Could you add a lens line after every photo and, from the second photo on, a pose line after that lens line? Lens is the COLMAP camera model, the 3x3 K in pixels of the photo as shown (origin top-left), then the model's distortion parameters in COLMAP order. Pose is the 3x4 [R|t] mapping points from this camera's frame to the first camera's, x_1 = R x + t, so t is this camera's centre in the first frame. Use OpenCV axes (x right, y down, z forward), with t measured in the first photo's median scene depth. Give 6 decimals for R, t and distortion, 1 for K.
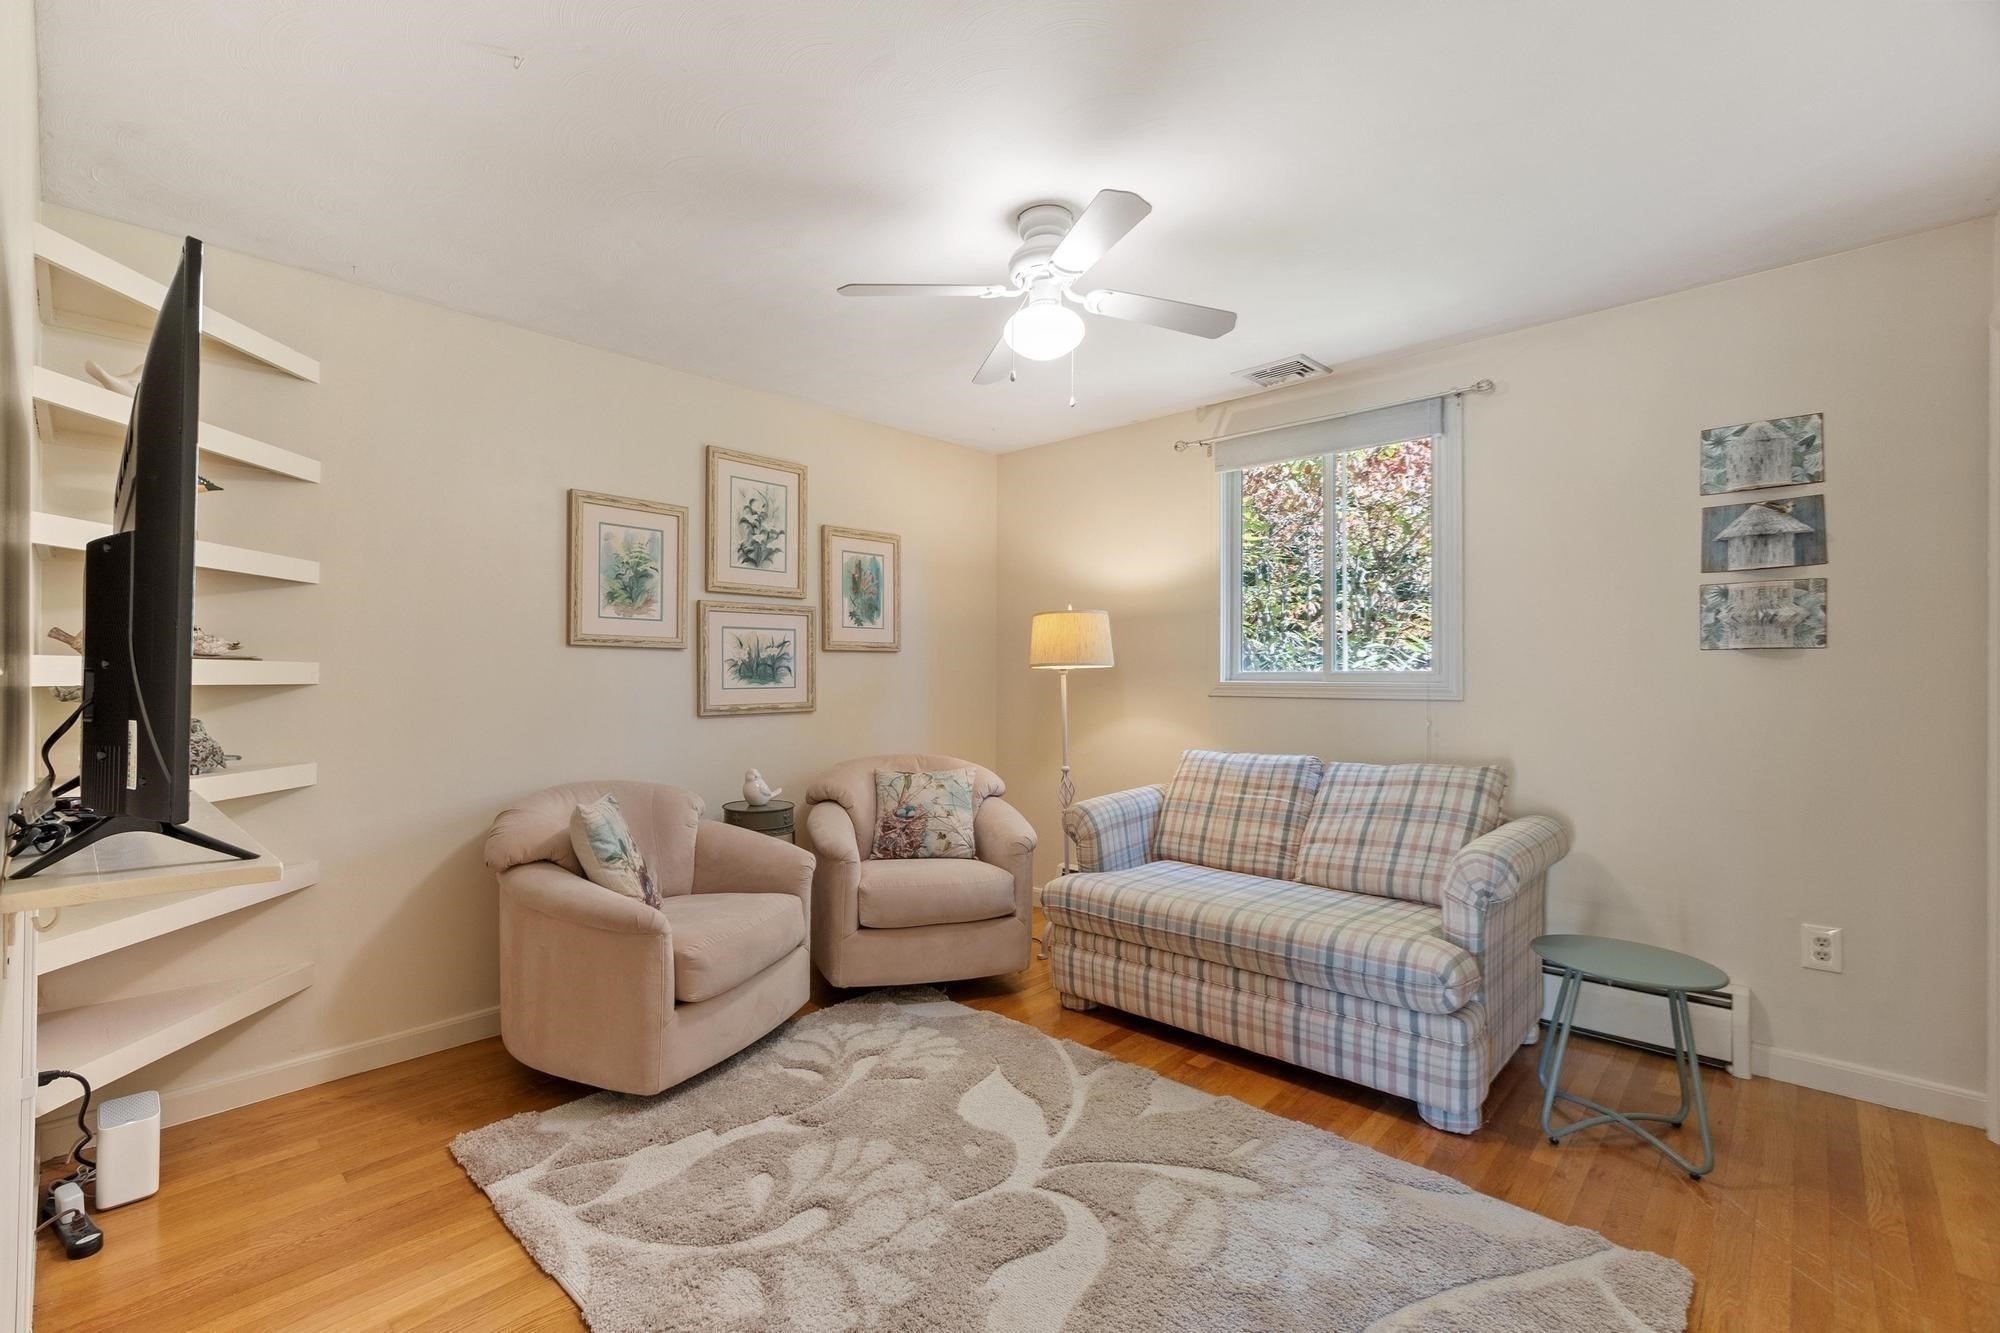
lens RADIAL K [[885.4, 0, 960.3], [0, 885.4, 675.1], [0, 0, 1]] dist [0.004902, 0.000604]
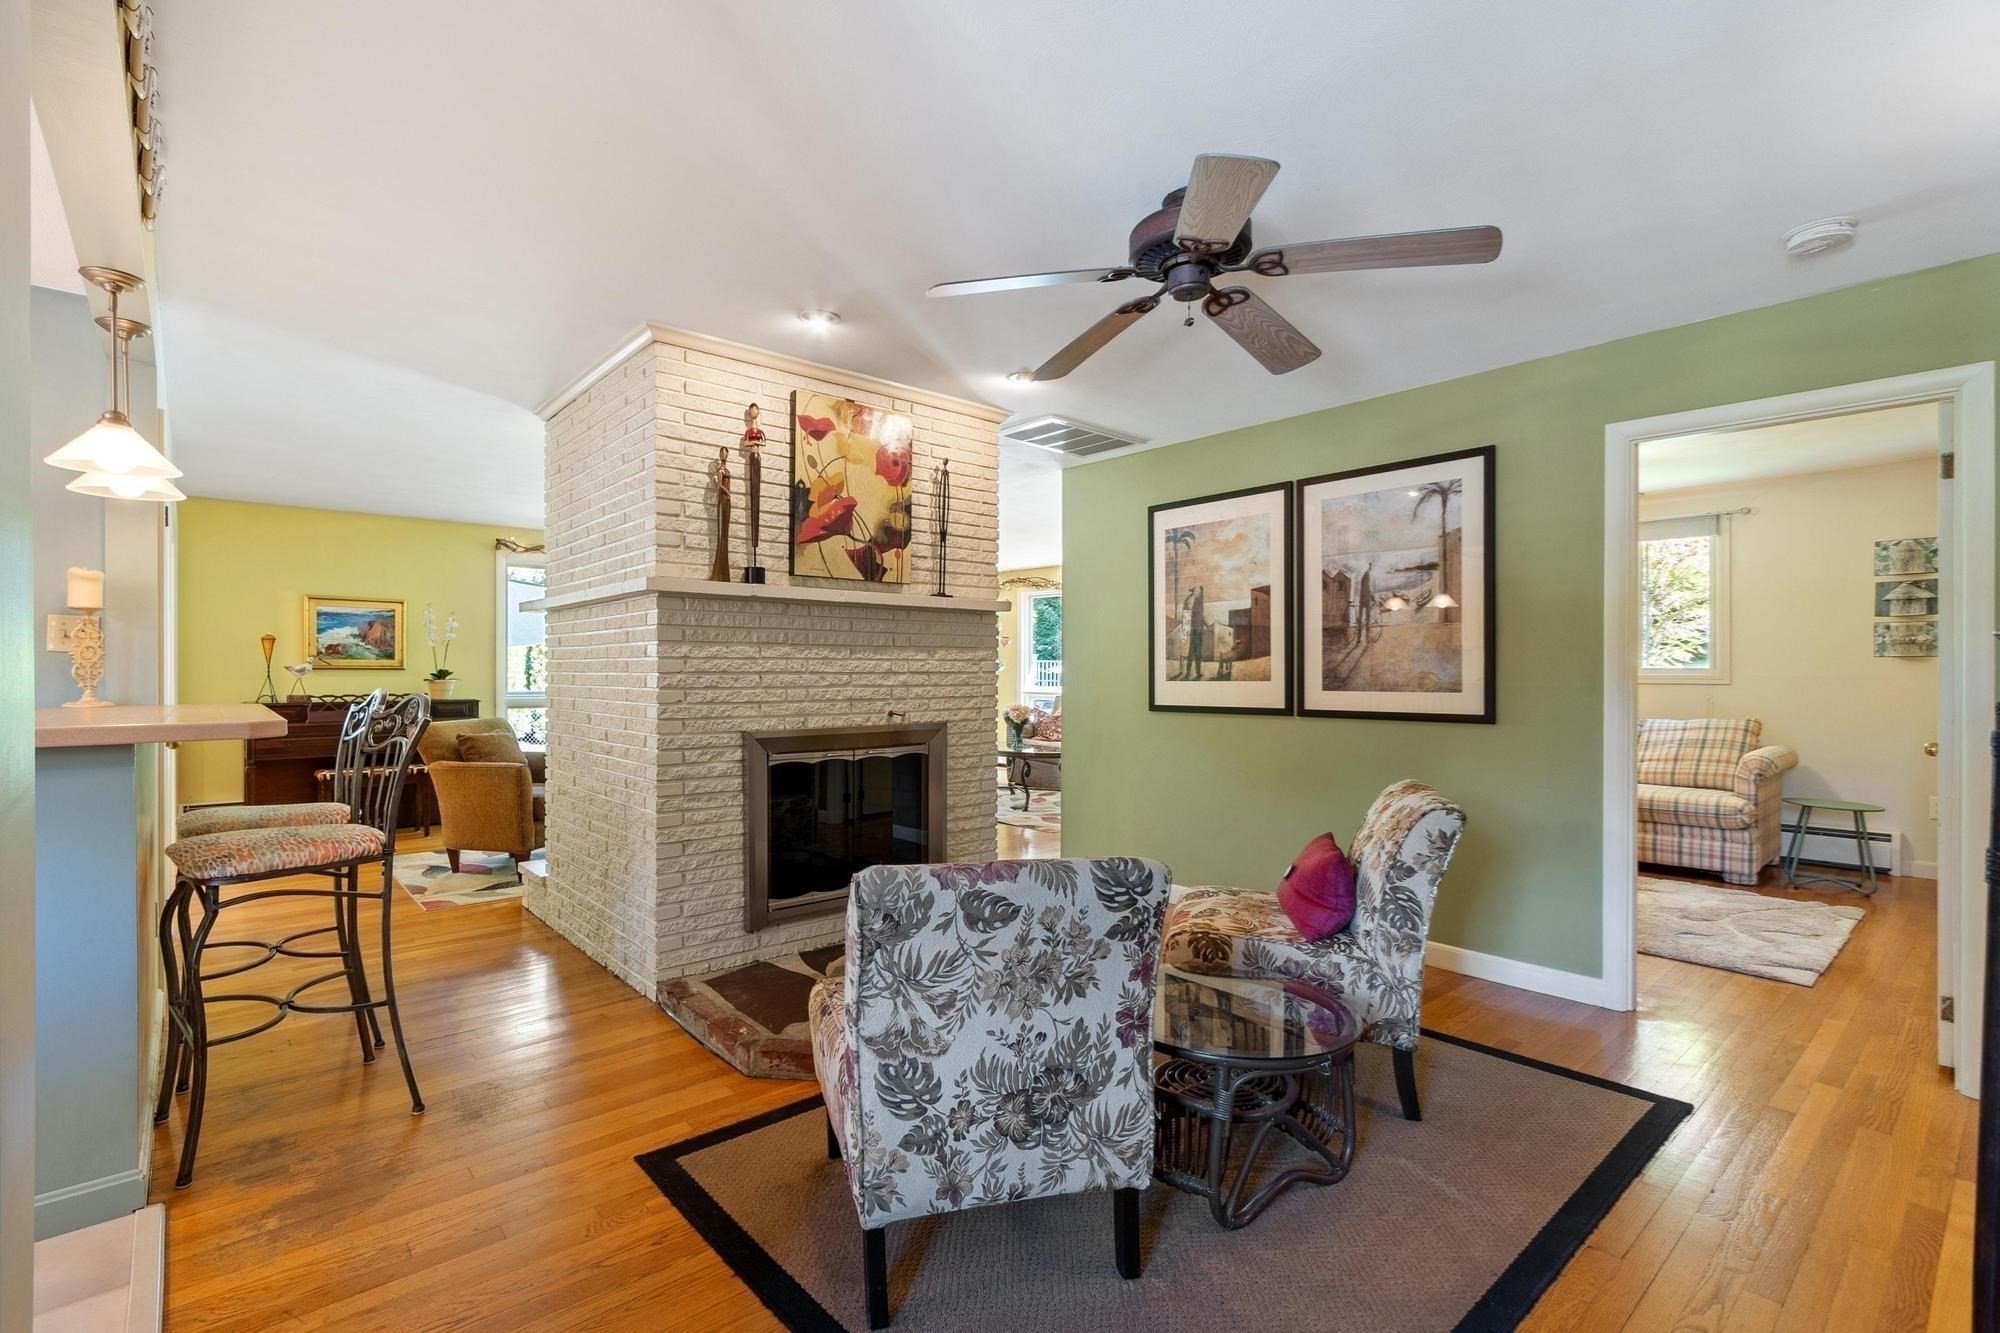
lens RADIAL K [[885.4, 0, 991.2], [0, 885.4, 675.0], [0, 0, 1]] dist [0.004902, 0.000604]
pose [[0.995015, -0.000019, -0.099723, -0.871991], [0.000320, 0.999995, 0.003001, 0.004218], [0.099722, -0.003018, 0.995011, -1.101981]]
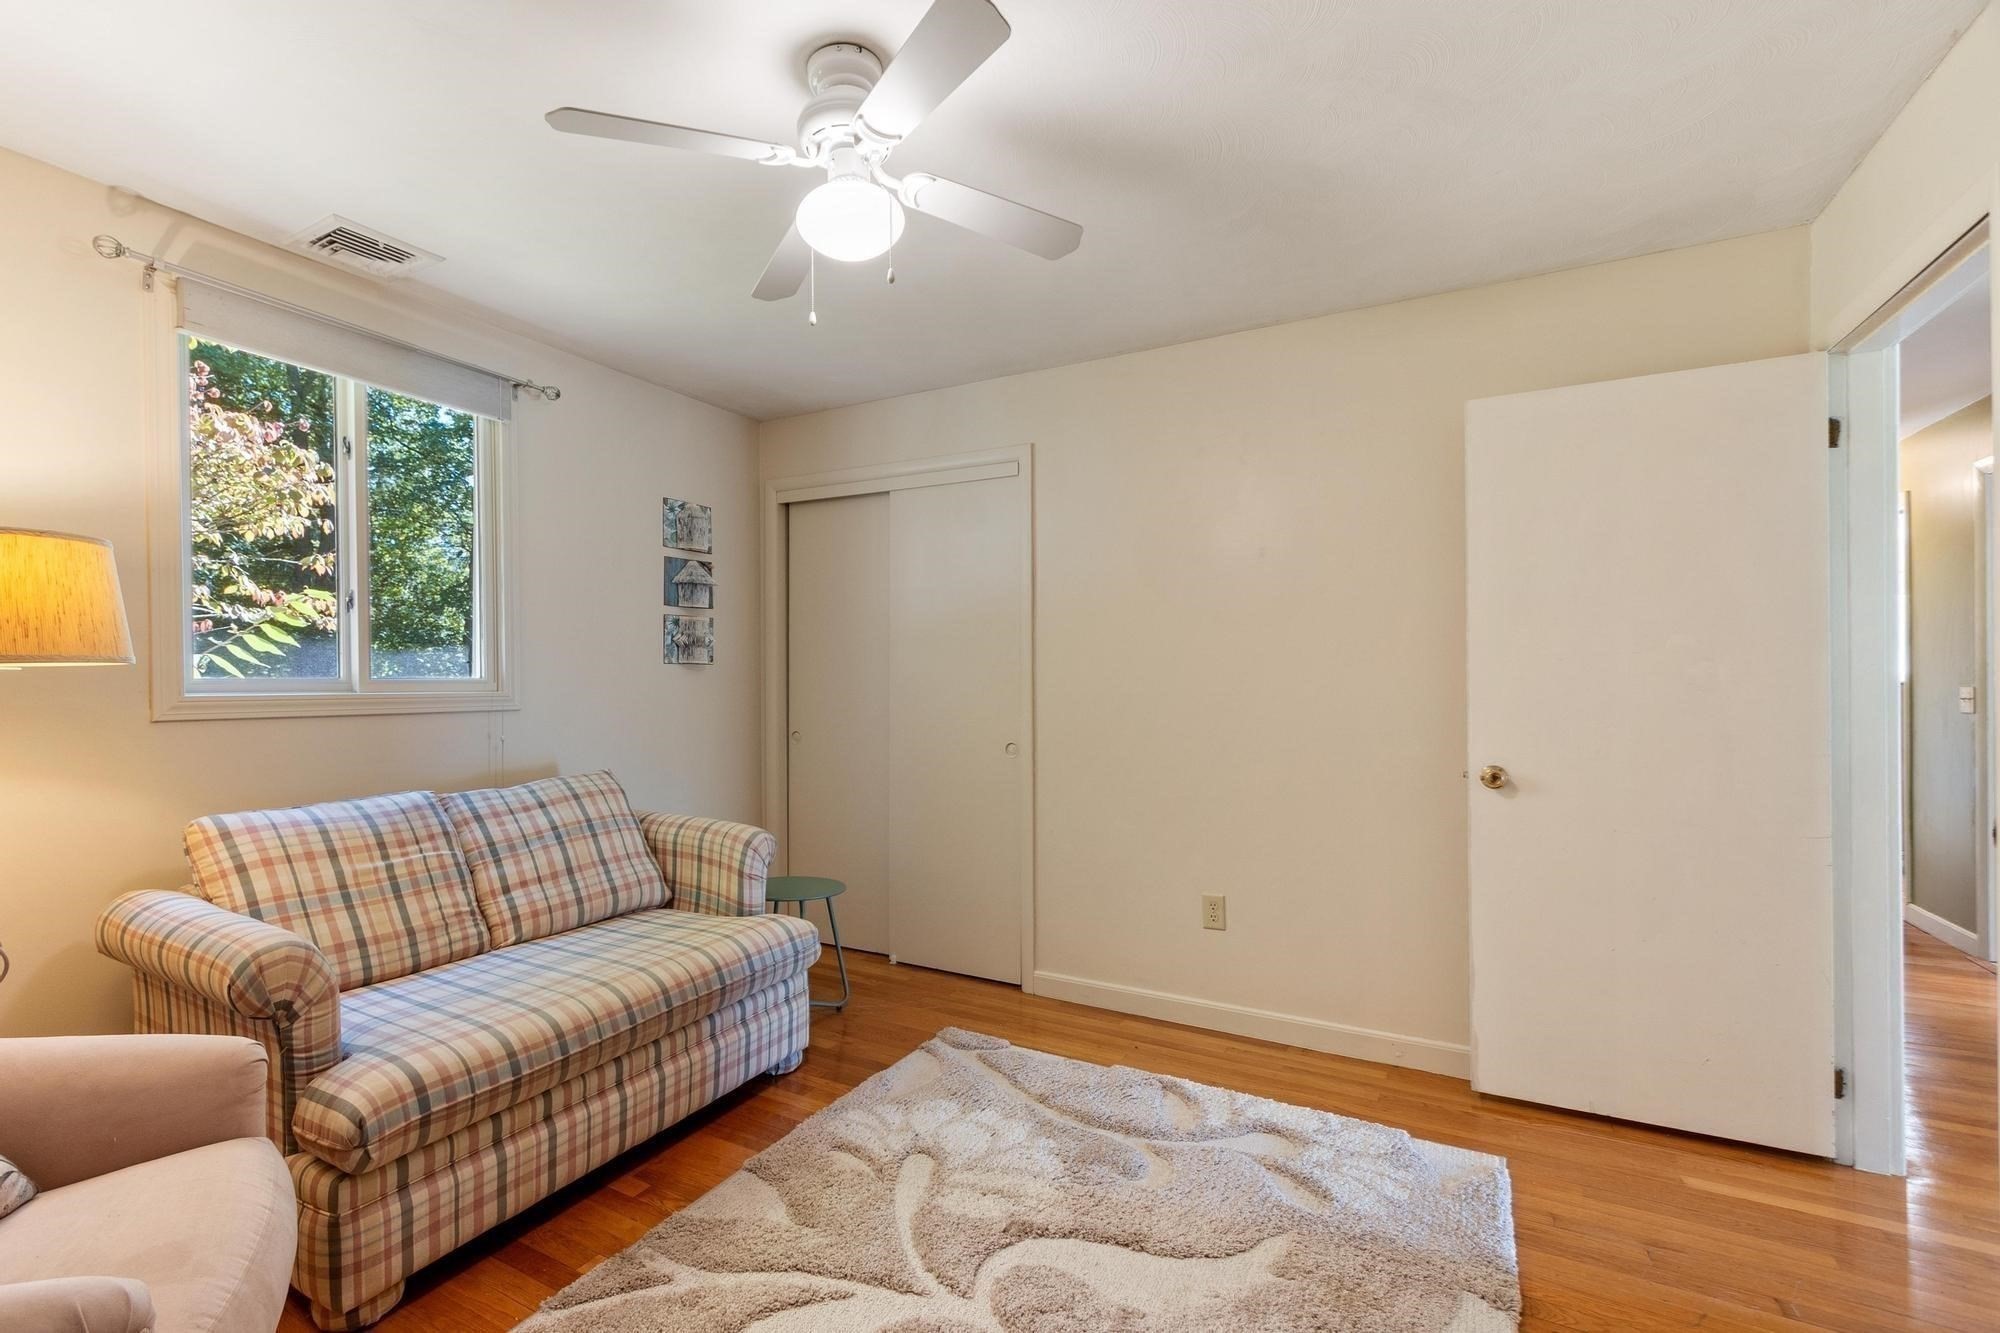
lens RADIAL K [[885.4, 0, 934.8], [0, 885.4, 683.6], [0, 0, 1]] dist [0.004902, 0.000604]
pose [[-0.247594, -0.001961, 0.968862, -0.545502], [0.001082, 0.999997, 0.002301, -0.001114], [-0.968863, 0.001618, -0.247591, 0.947720]]
